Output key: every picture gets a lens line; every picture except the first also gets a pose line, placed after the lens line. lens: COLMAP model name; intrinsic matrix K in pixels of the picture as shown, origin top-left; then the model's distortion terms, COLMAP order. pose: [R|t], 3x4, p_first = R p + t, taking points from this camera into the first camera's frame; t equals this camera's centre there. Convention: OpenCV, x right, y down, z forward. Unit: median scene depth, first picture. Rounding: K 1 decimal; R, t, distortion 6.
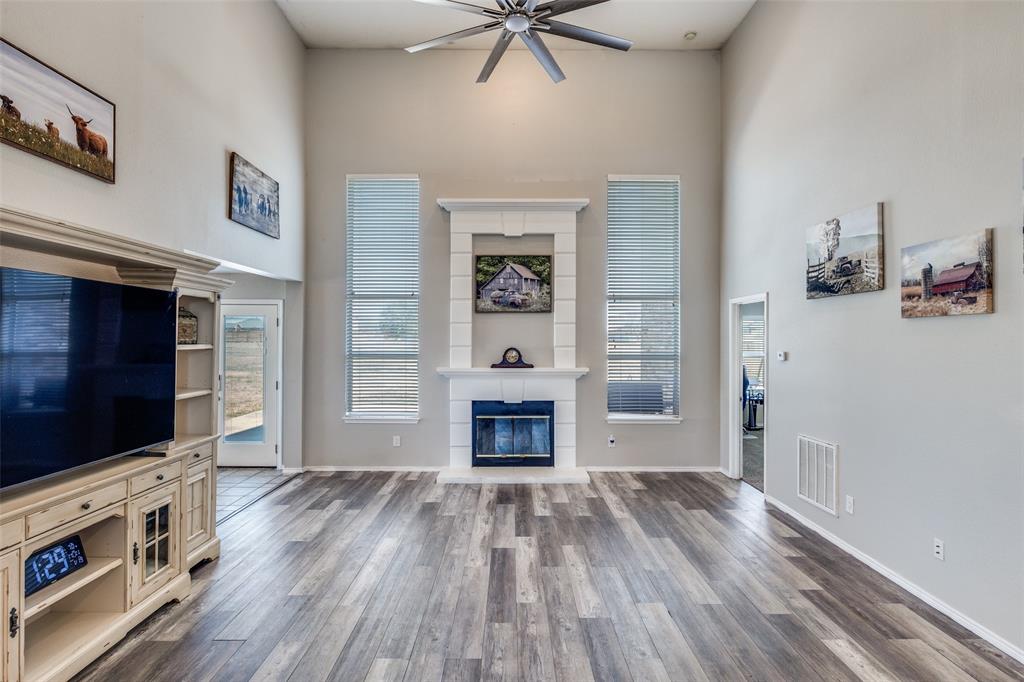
lens RADIAL K [[506.7, 0, 512.0], [0, 506.7, 341.0], [0, 0, 1]] dist [-0.020564, 0.000117]
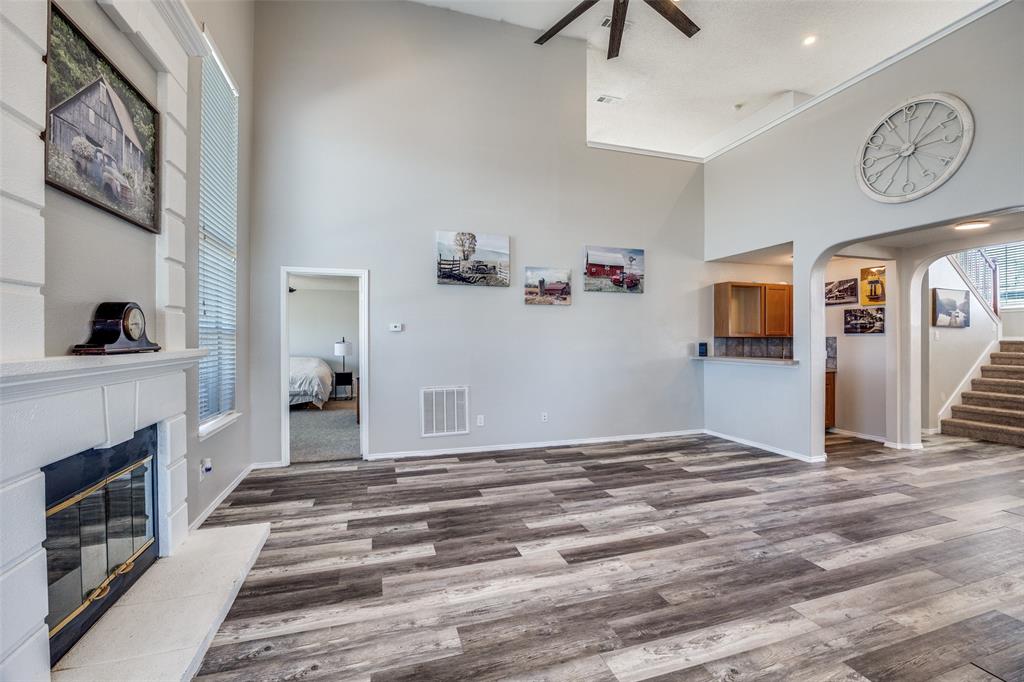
lens RADIAL K [[442.6, 0, 512.0], [0, 442.6, 341.0], [0, 0, 1]] dist [-0.017236, 0.000078]
pose [[-0.298029, -0.008632, 0.954518, -0.666511], [0.001191, 0.999955, 0.009415, 0.065529], [-0.954556, 0.003943, -0.298005, 1.312937]]
